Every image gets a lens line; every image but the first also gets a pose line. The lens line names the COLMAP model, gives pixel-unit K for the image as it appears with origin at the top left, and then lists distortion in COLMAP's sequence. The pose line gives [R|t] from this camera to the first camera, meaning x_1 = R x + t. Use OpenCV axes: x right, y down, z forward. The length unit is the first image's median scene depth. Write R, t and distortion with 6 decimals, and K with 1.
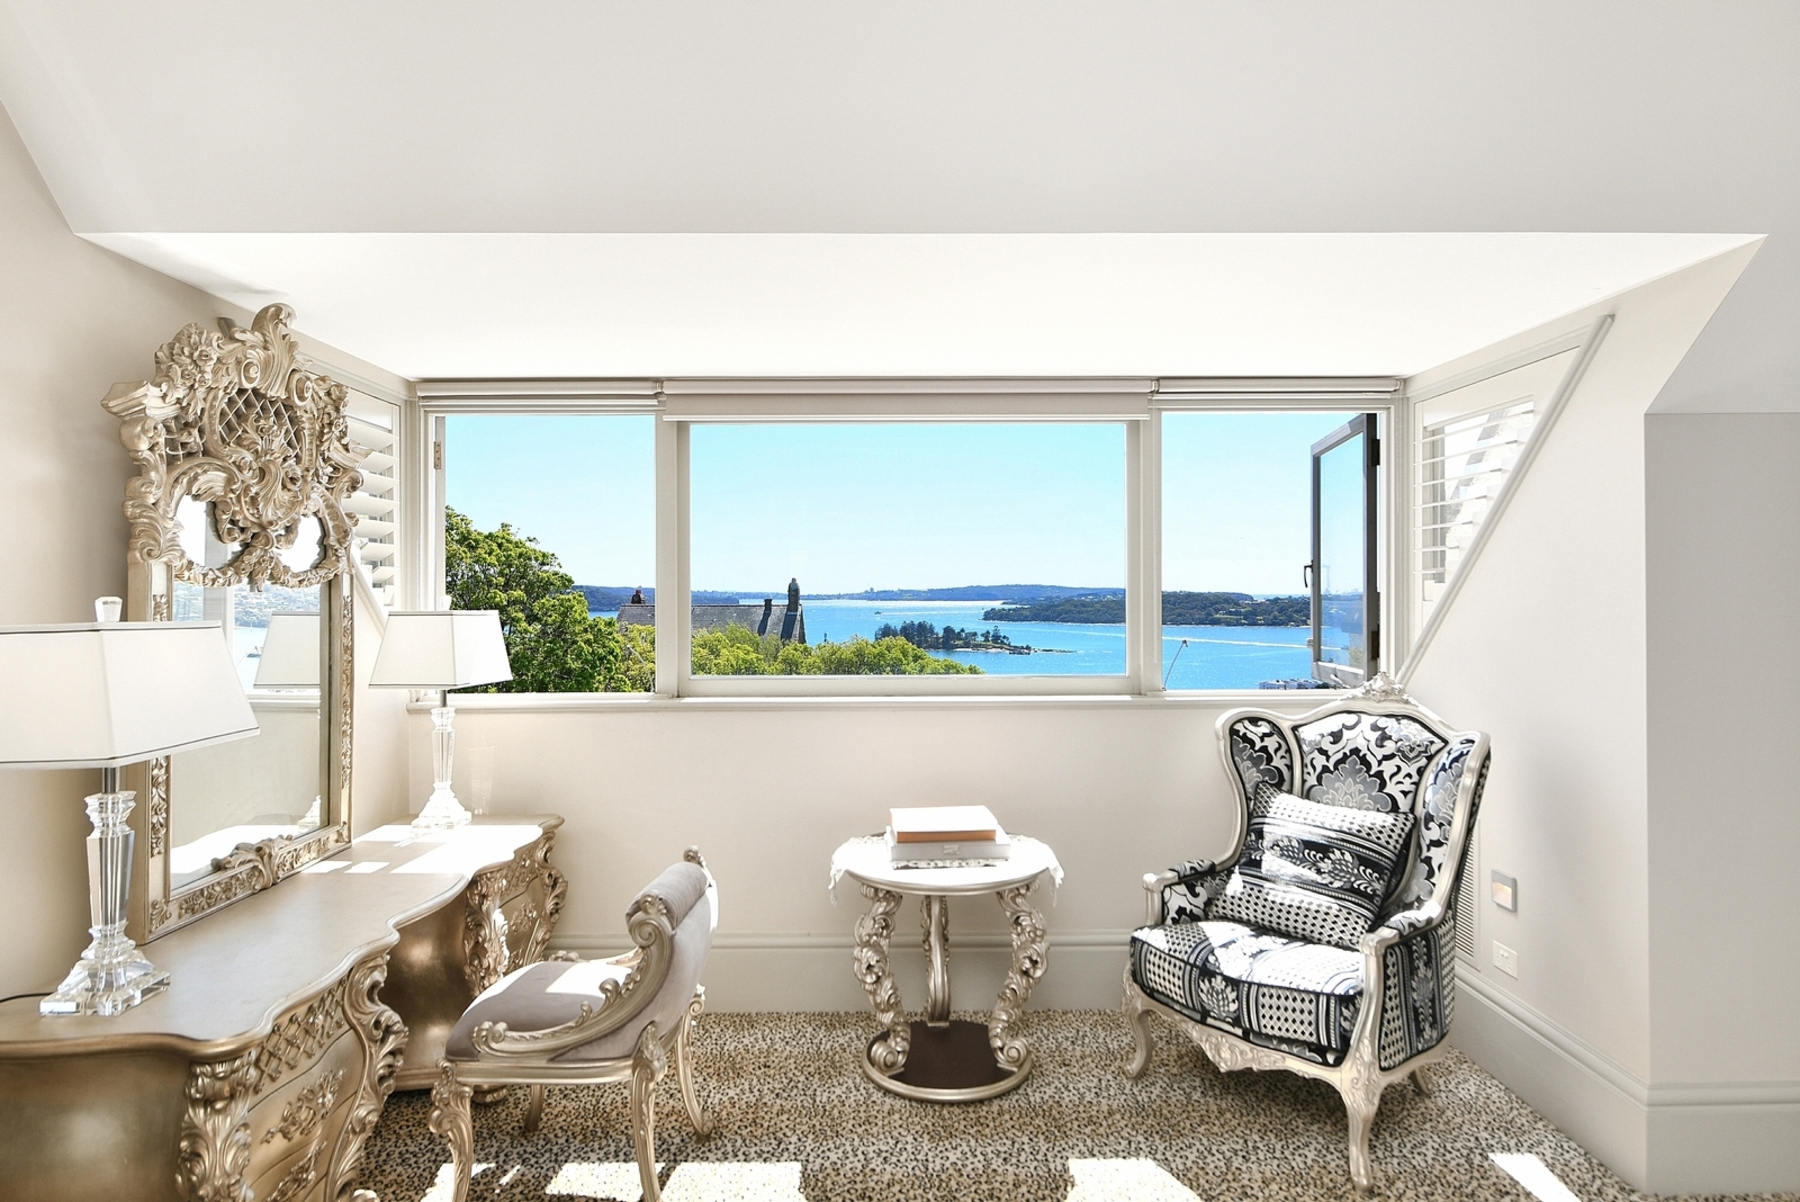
lens RADIAL K [[986.3, 0, 901.7], [0, 986.3, 584.0], [0, 0, 1]] dist [-0.007060, -0.000381]
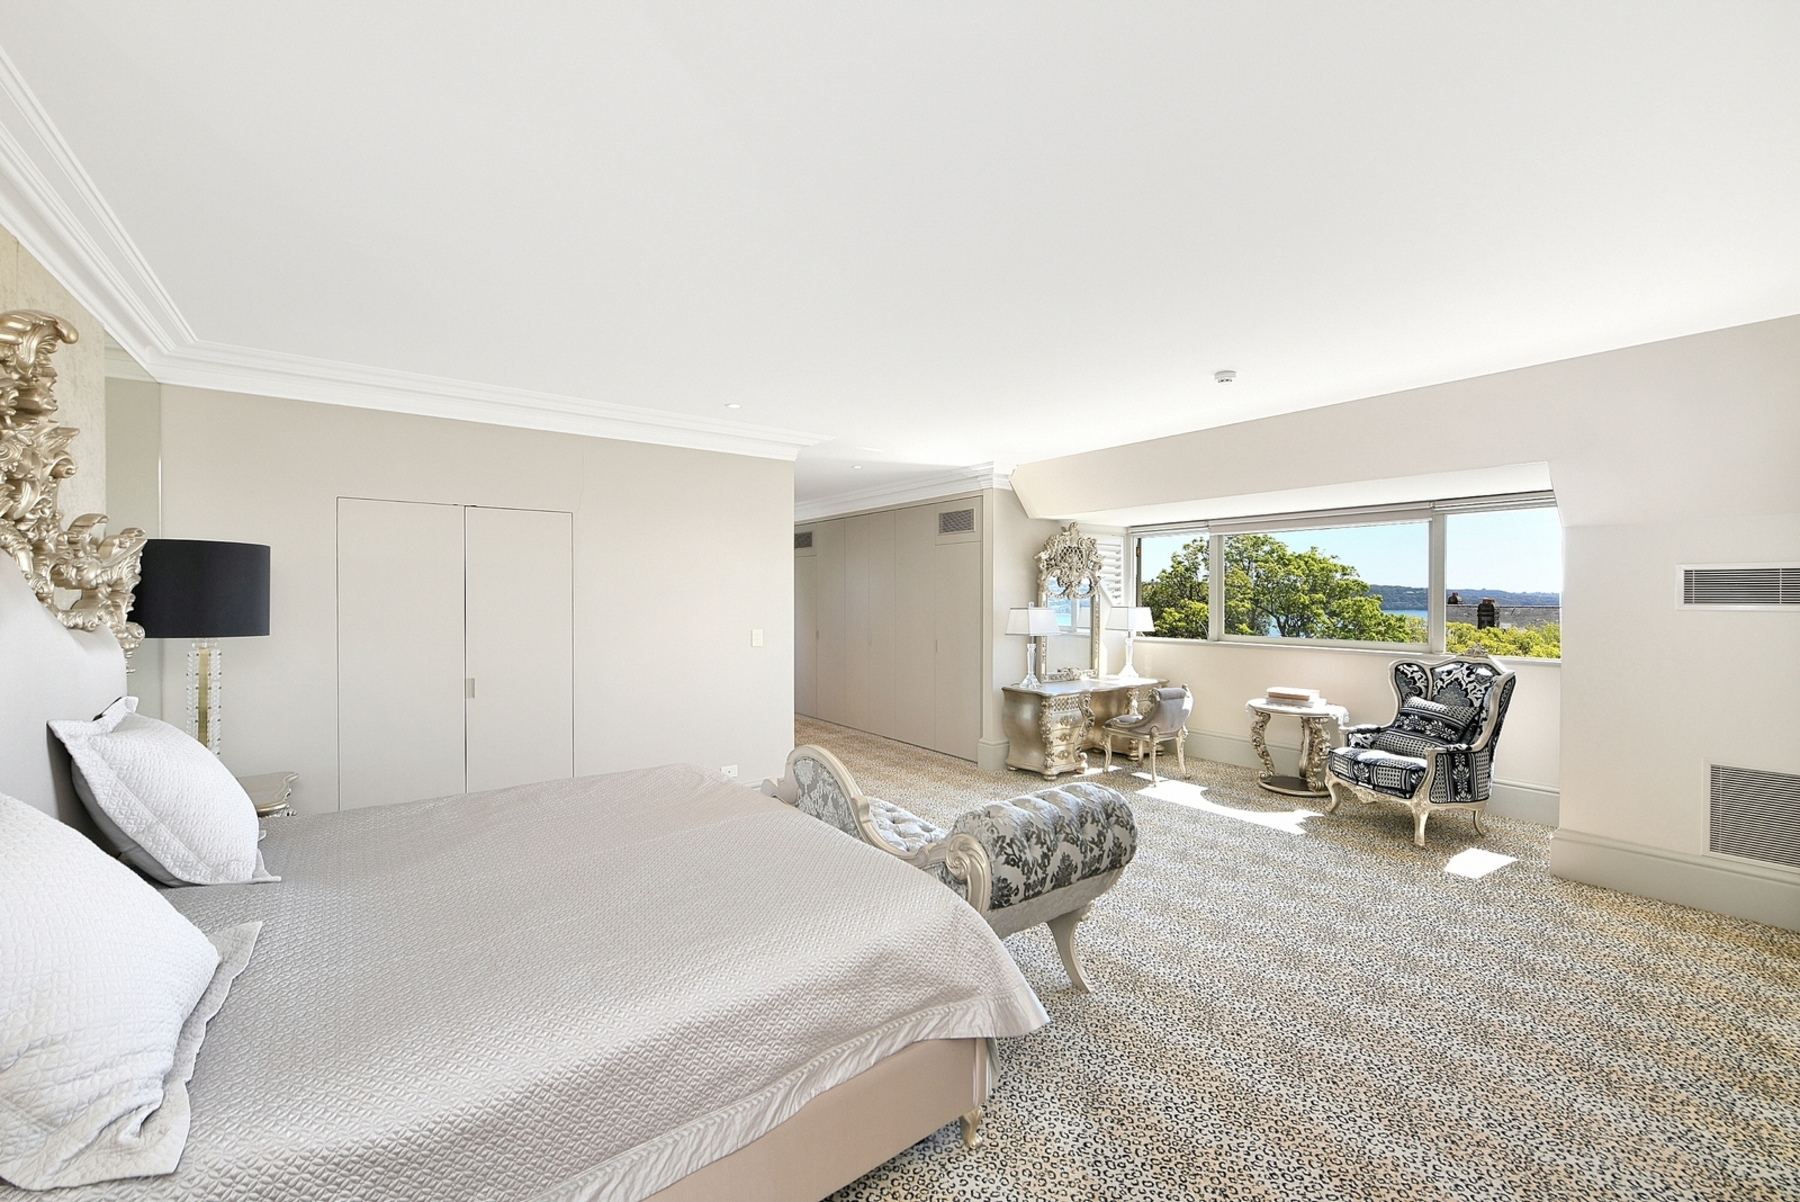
lens RADIAL K [[721.4, 0, 901.5], [0, 721.4, 594.1], [0, 0, 1]] dist [-0.000186, -0.000033]
pose [[0.585621, 0.008672, -0.810538, 1.038346], [-0.000344, 0.999945, 0.010450, -0.038092], [0.810585, -0.005841, 0.585592, -0.976298]]
